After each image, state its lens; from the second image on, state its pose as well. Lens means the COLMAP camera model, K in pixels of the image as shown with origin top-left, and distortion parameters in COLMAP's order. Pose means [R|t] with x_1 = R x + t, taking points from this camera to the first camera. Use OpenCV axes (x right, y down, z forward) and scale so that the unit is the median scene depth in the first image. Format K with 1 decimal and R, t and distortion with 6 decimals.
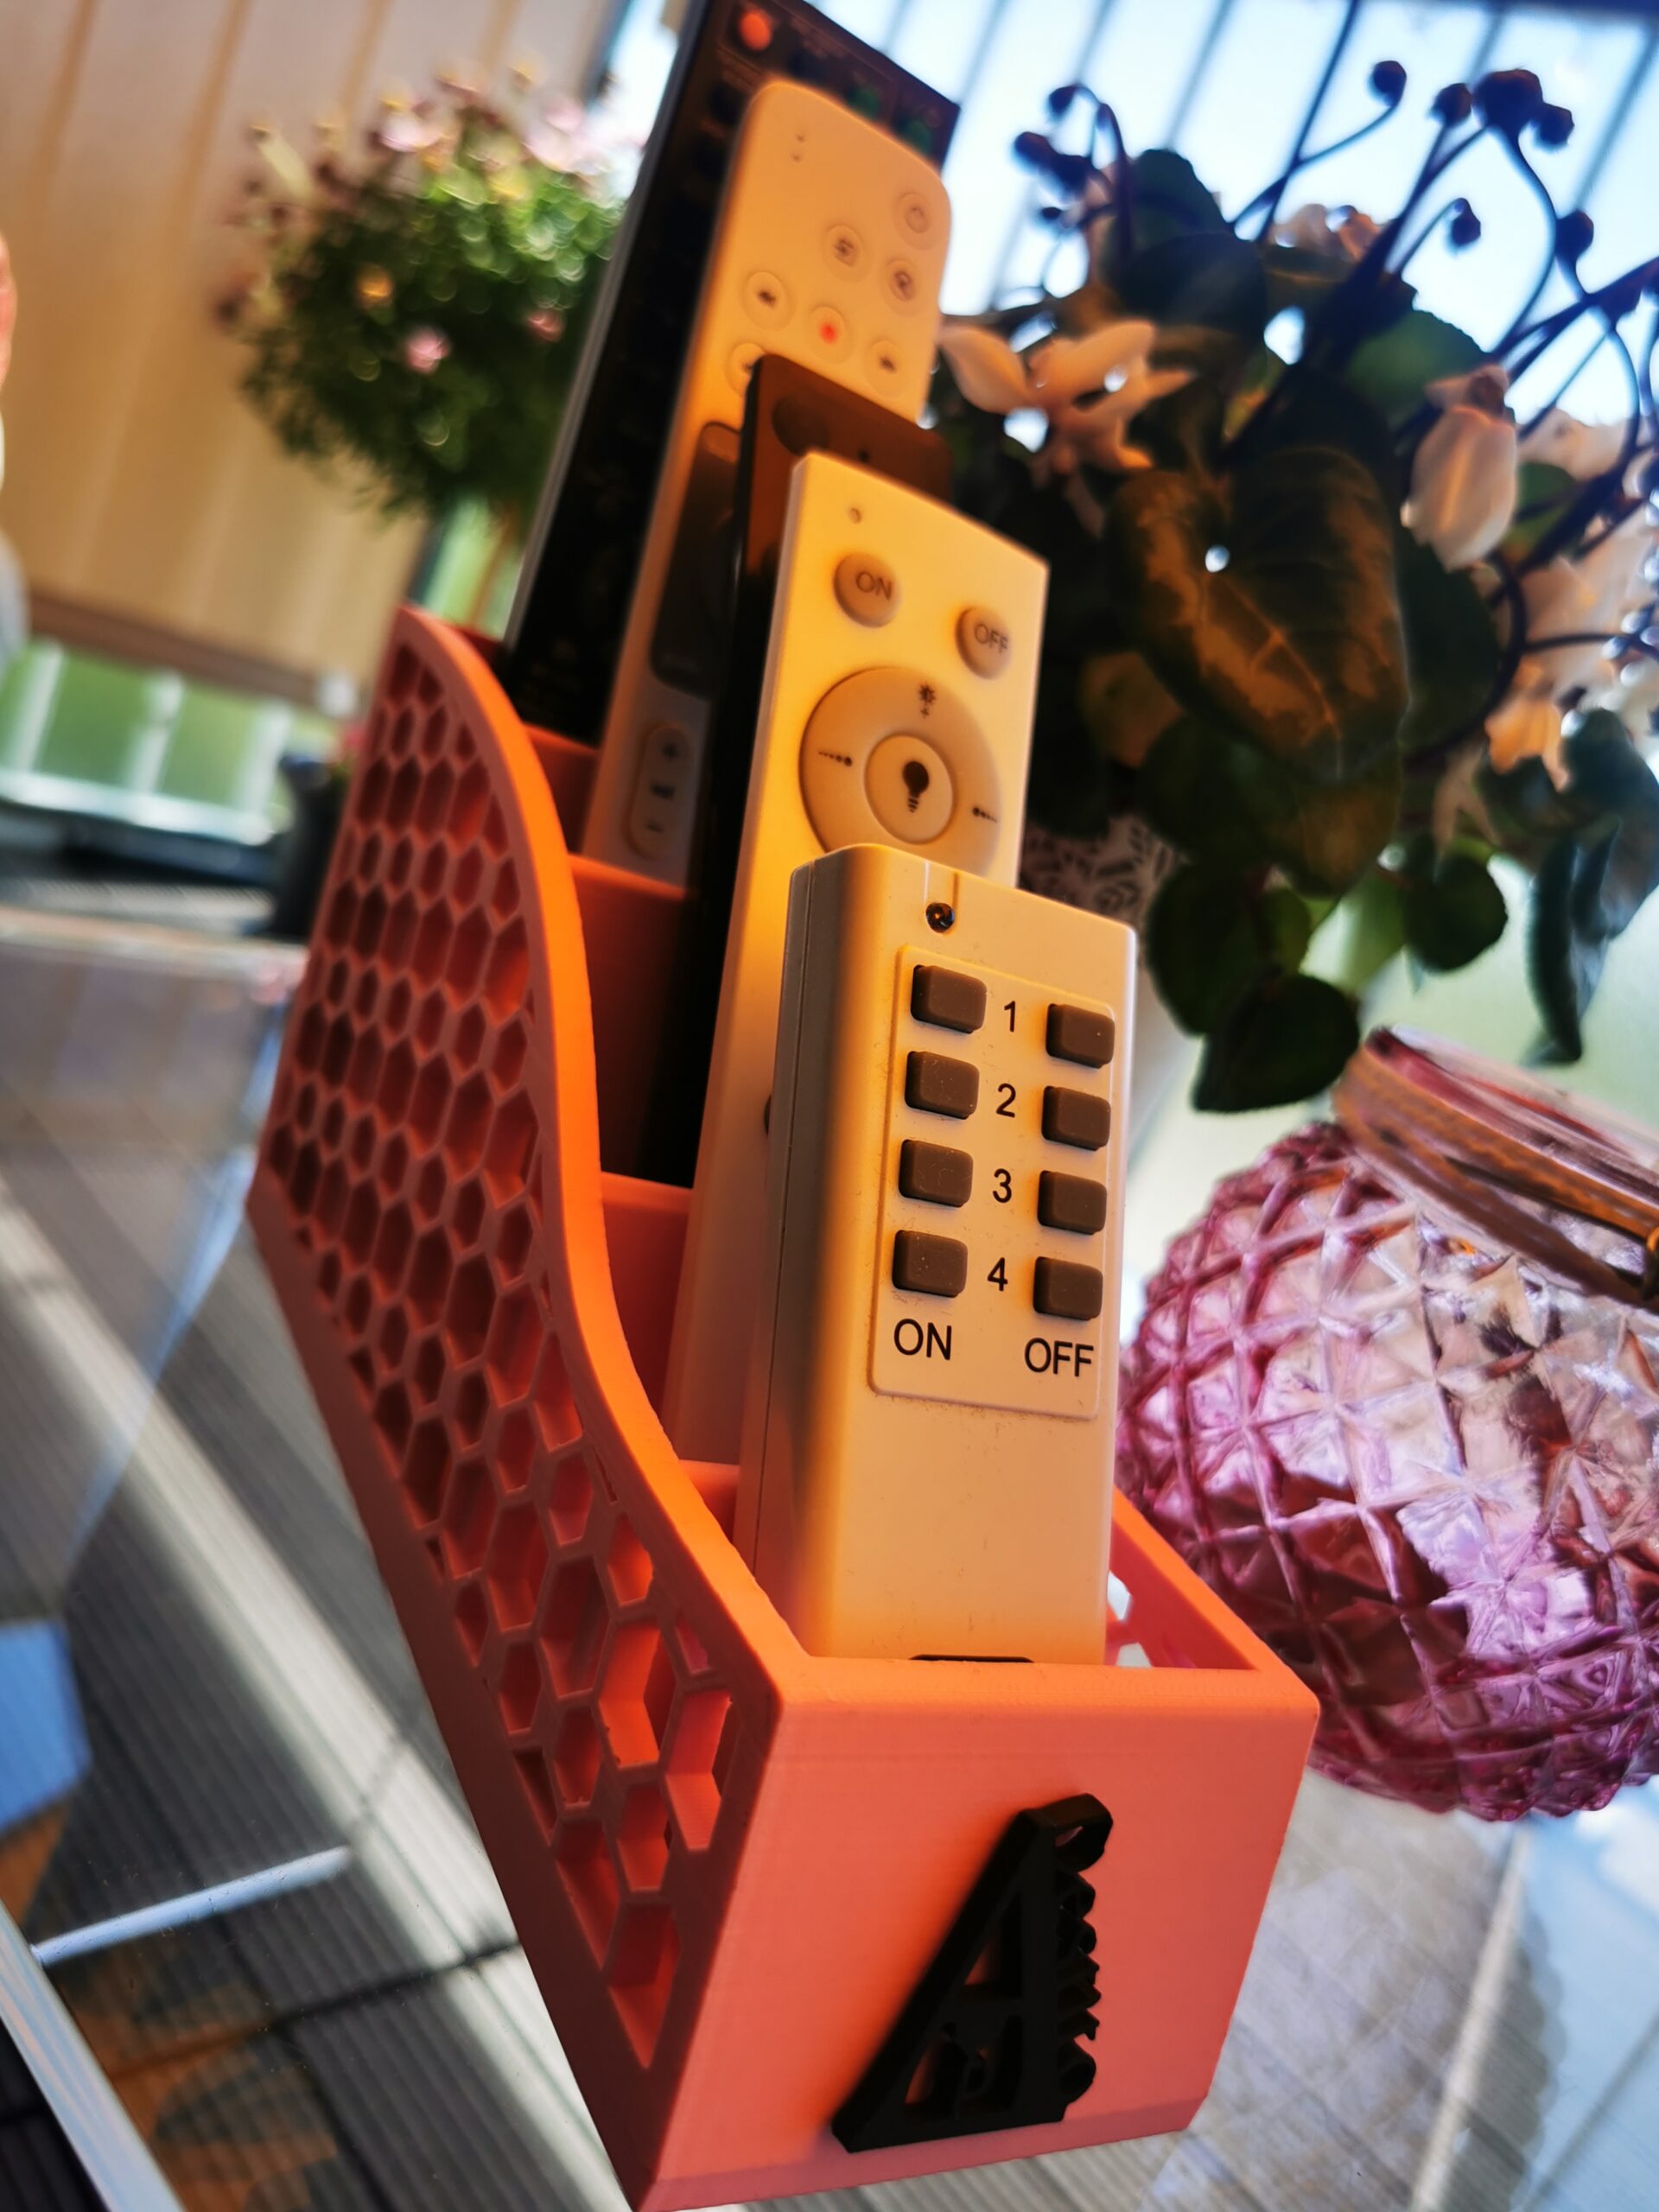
lens RADIAL K [[1772.5, 0, 824.9], [0, 1772.5, 1024.5], [0, 0, 1]] dist [0.013560, 0.000729]
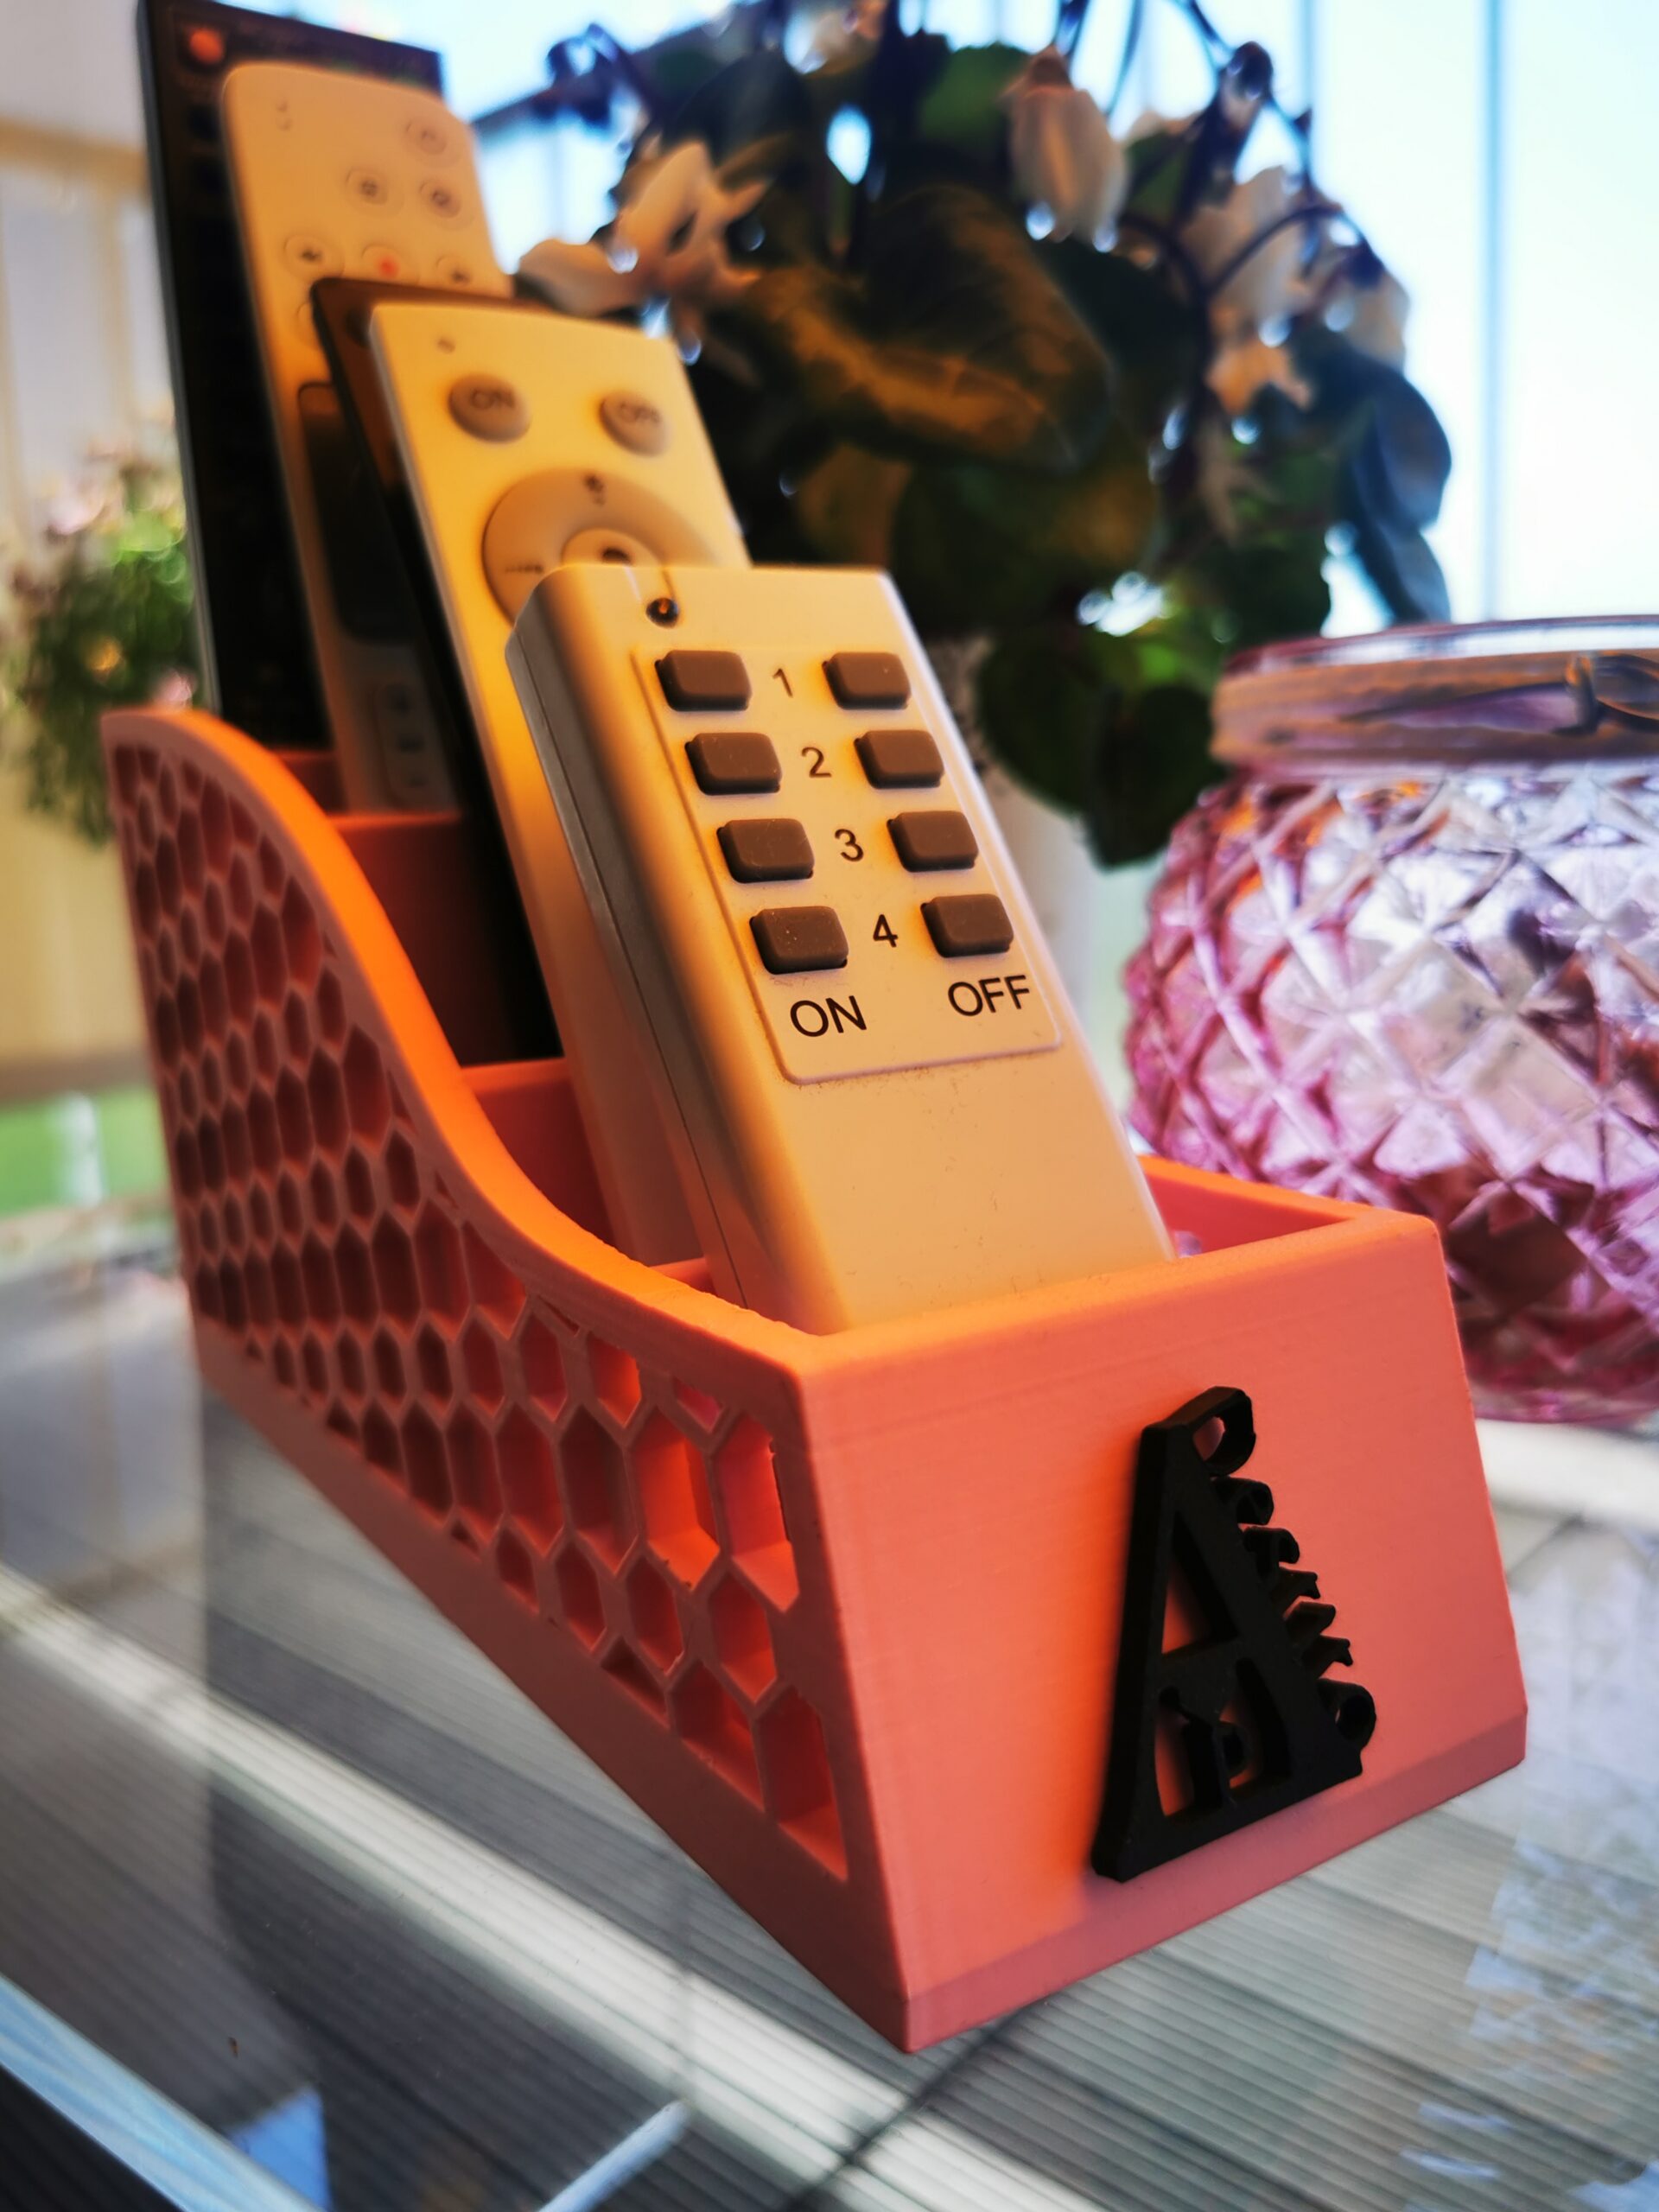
lens RADIAL K [[1730.6, 0, 822.7], [0, 1730.6, 1127.0], [0, 0, 1]] dist [0.020344, -0.005182]
pose [[0.907991, -0.418987, -0.001377, 0.028387], [0.417160, 0.904329, -0.090371, 0.269266], [0.039109, 0.081482, 0.995907, 0.139987]]
